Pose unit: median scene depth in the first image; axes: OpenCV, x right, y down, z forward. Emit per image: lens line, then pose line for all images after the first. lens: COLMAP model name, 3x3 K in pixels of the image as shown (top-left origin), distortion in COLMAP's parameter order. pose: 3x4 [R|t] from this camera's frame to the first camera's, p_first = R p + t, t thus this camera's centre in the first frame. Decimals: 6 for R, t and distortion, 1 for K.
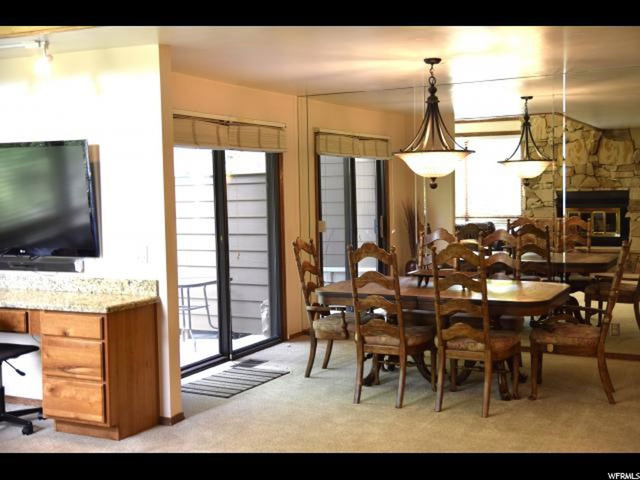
lens RADIAL K [[795.7, 0, 318.8], [0, 795.7, 238.3], [0, 0, 1]] dist [0.088747, 0.039530]
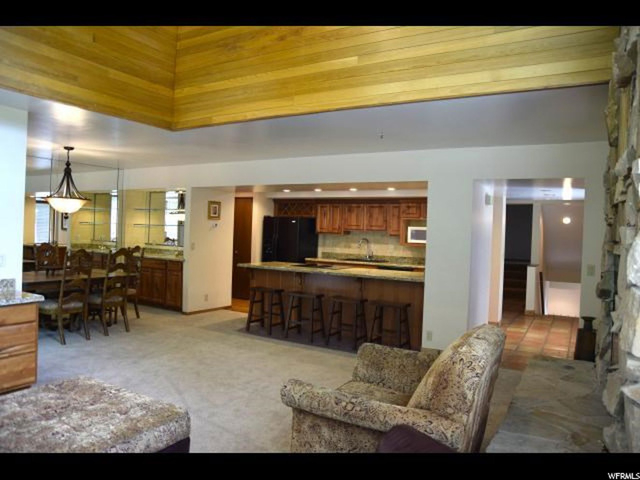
lens RADIAL K [[457.4, 0, 321.2], [0, 457.4, 234.6], [0, 0, 1]] dist [-0.075689, 0.005682]
pose [[0.066525, 0.010682, 0.997728, -0.791609], [0.023874, 0.999639, -0.012295, -0.001994], [-0.997499, 0.024637, 0.066246, 0.356400]]
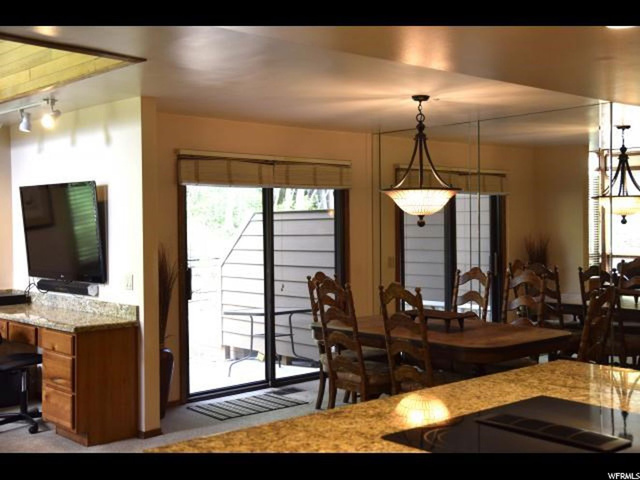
lens RADIAL K [[795.7, 0, 318.8], [0, 795.7, 238.3], [0, 0, 1]] dist [0.088747, 0.039530]
pose [[0.933923, 0.016976, -0.357071, 0.367733], [-0.031462, 0.998899, -0.034799, -0.009331], [0.356088, 0.043734, 0.933429, 0.037146]]
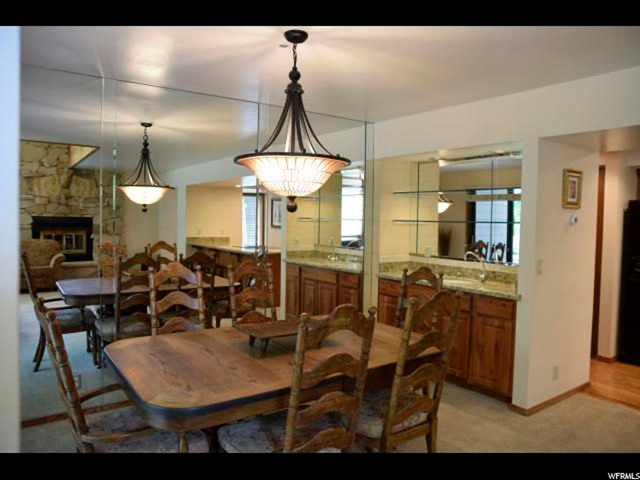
lens RADIAL K [[485.0, 0, 320.0], [0, 485.0, 240.0], [0, 0, 1]] dist [-0.173148, 0.002738]
pose [[0.470245, -0.009859, 0.882481, -0.227081], [0.022852, 0.999738, -0.001009, -0.032472], [-0.882240, 0.020641, 0.470347, 0.749932]]
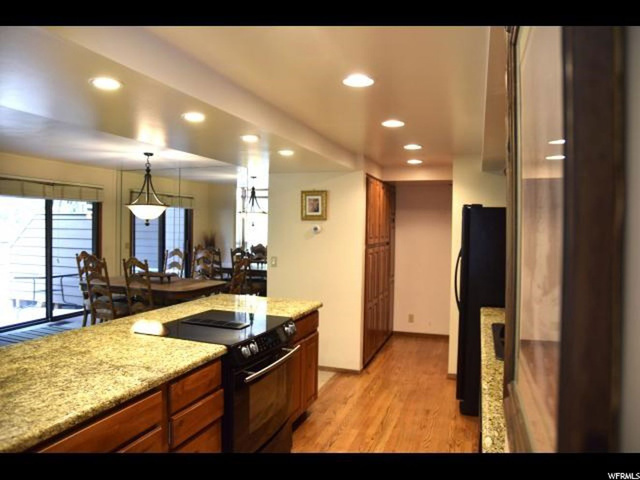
lens RADIAL K [[457.4, 0, 321.2], [0, 457.4, 234.6], [0, 0, 1]] dist [-0.075689, 0.005682]
pose [[0.989343, 0.033054, 0.141804, 0.373163], [-0.026829, 0.998600, -0.045588, -0.007297], [-0.143113, 0.041298, 0.988844, -0.041263]]
